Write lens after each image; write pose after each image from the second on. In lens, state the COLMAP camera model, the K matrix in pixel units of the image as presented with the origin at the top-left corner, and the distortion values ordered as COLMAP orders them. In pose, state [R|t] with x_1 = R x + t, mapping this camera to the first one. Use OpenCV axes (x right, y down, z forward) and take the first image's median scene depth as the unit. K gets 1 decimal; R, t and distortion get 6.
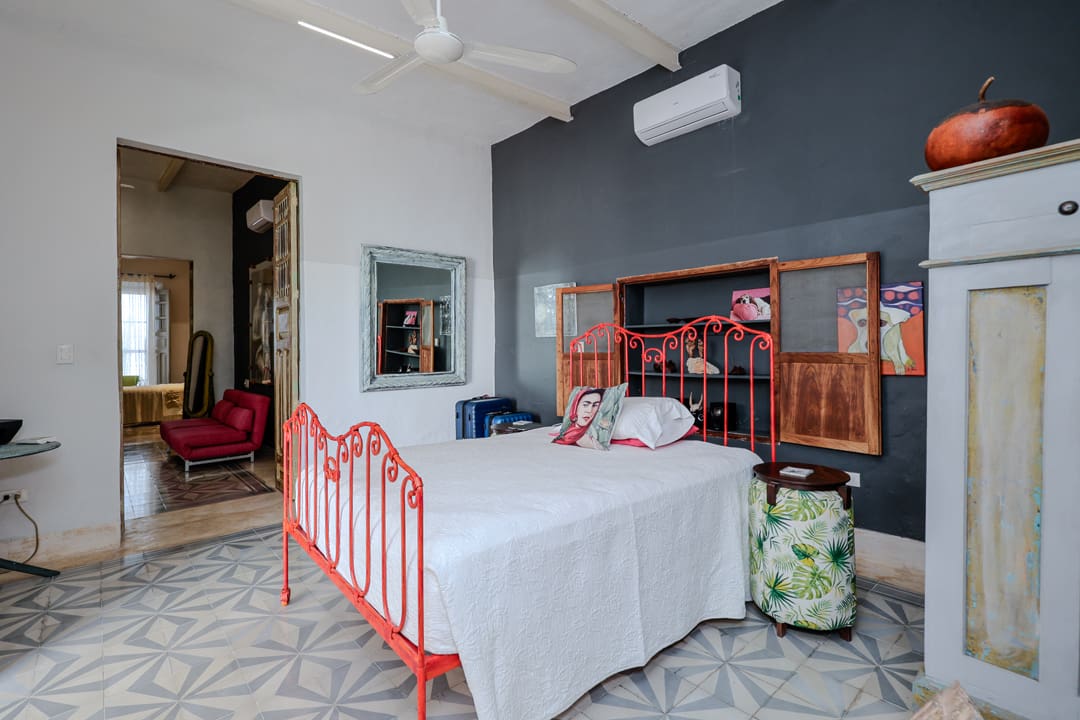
lens RADIAL K [[501.0, 0, 538.8], [0, 501.0, 345.0], [0, 0, 1]] dist [-0.001527, -0.000072]
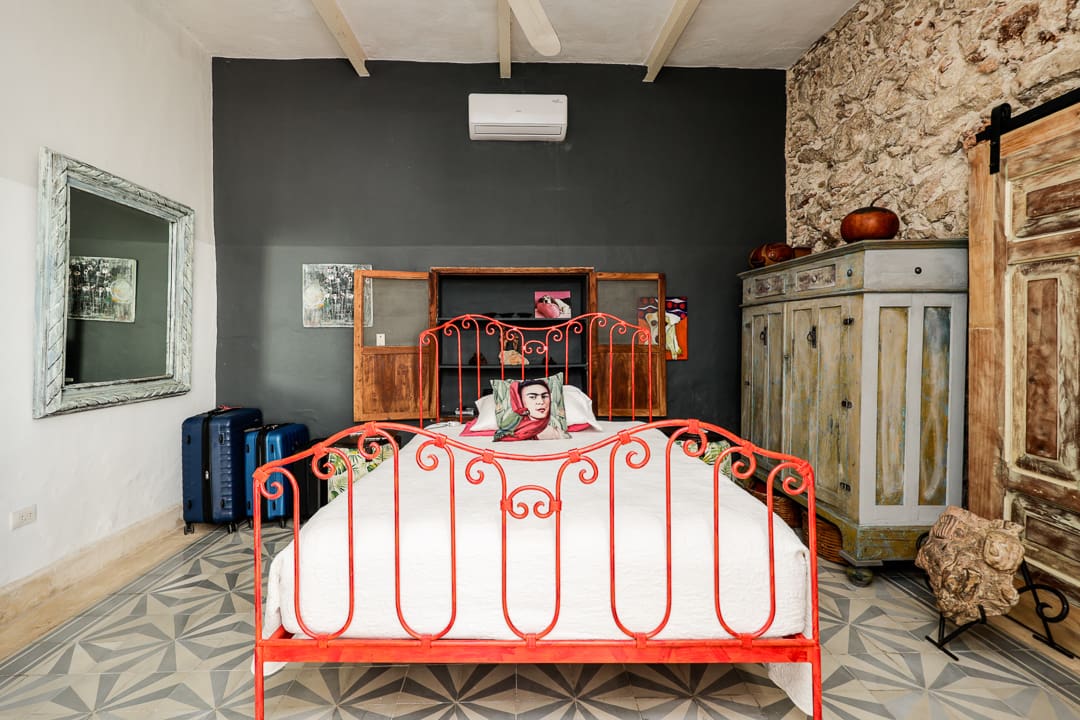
lens RADIAL K [[501.0, 0, 525.8], [0, 501.0, 343.0], [0, 0, 1]] dist [-0.001527, -0.000072]
pose [[0.646434, 0.005651, 0.762949, -0.575380], [-0.004710, 0.999983, -0.003416, 0.015307], [-0.762955, -0.001385, 0.646450, 0.329081]]
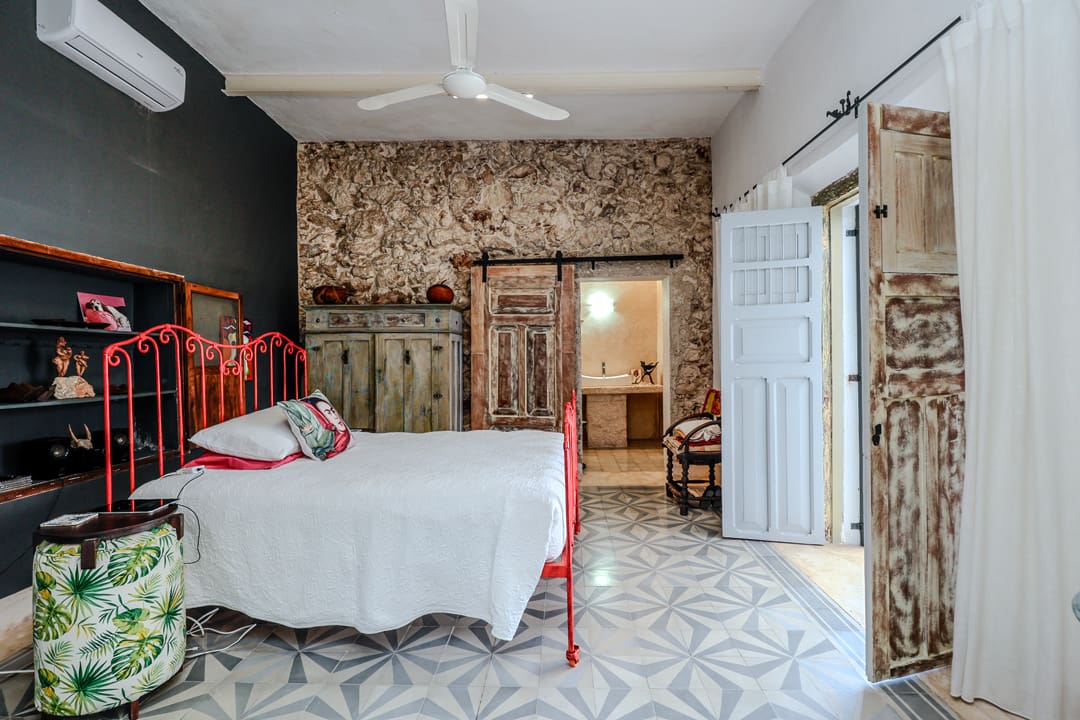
lens RADIAL K [[501.0, 0, 542.4], [0, 501.0, 362.1], [0, 0, 1]] dist [-0.001527, -0.000072]
pose [[-0.719131, 0.019718, 0.694595, -0.801249], [0.022503, 0.999734, -0.005082, 0.027845], [-0.694510, 0.011976, -0.719383, 1.241237]]
